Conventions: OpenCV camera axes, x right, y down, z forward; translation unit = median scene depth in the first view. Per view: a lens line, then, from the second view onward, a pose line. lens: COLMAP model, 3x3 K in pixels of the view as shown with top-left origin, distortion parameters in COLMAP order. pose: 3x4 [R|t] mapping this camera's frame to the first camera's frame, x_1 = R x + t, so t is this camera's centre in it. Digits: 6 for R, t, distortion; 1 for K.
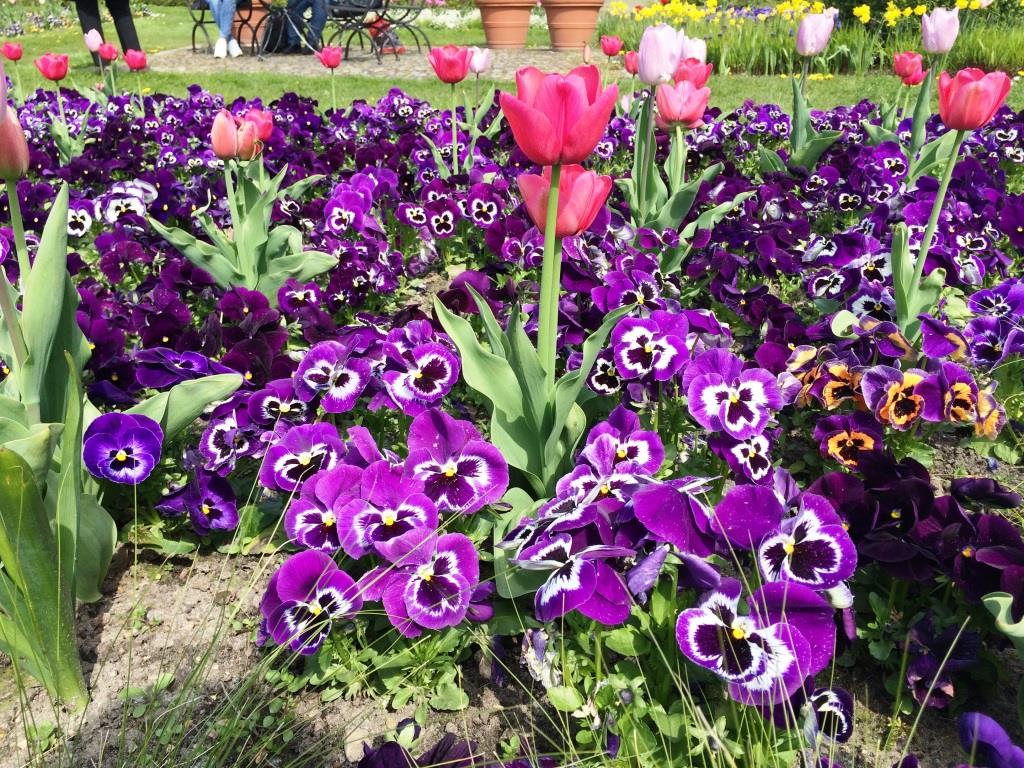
lens RADIAL K [[865.2, 0, 512.1], [0, 865.2, 384.6], [0, 0, 1]] dist [0.050422, 0.001548]
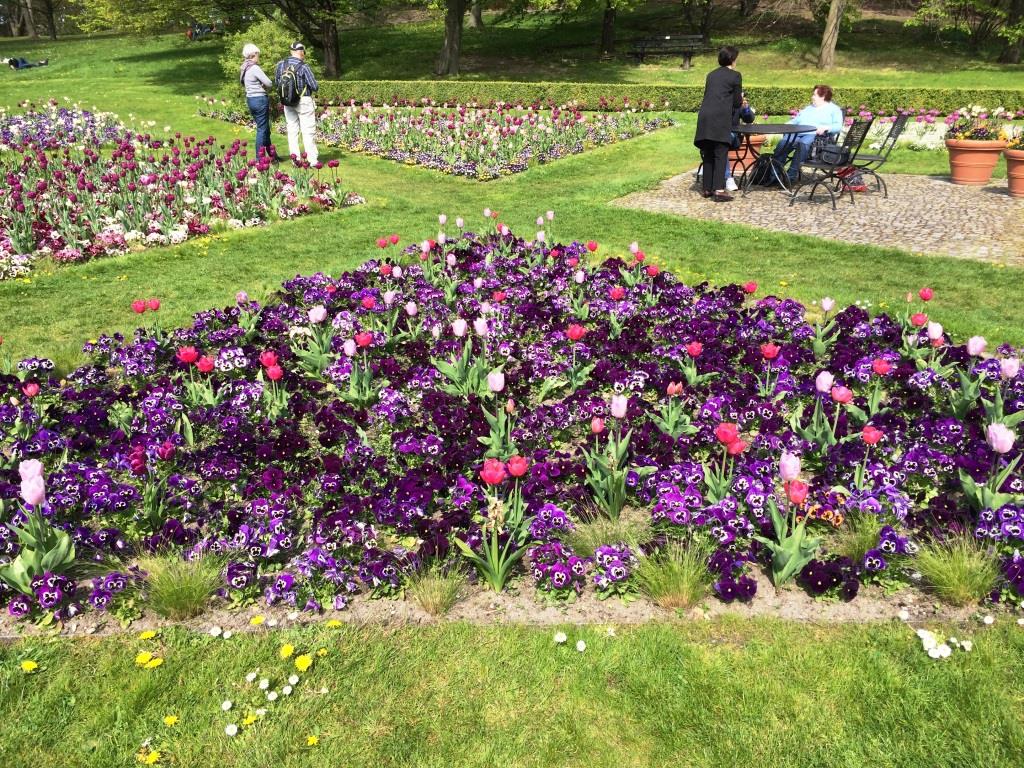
lens RADIAL K [[865.2, 0, 511.9], [0, 865.2, 384.0], [0, 0, 1]] dist [0.050422, 0.001548]
pose [[0.857750, 0.174401, -0.483579, 1.027551], [-0.198334, 0.980133, 0.001684, -0.268950], [0.474266, 0.094466, 0.875299, -3.013308]]
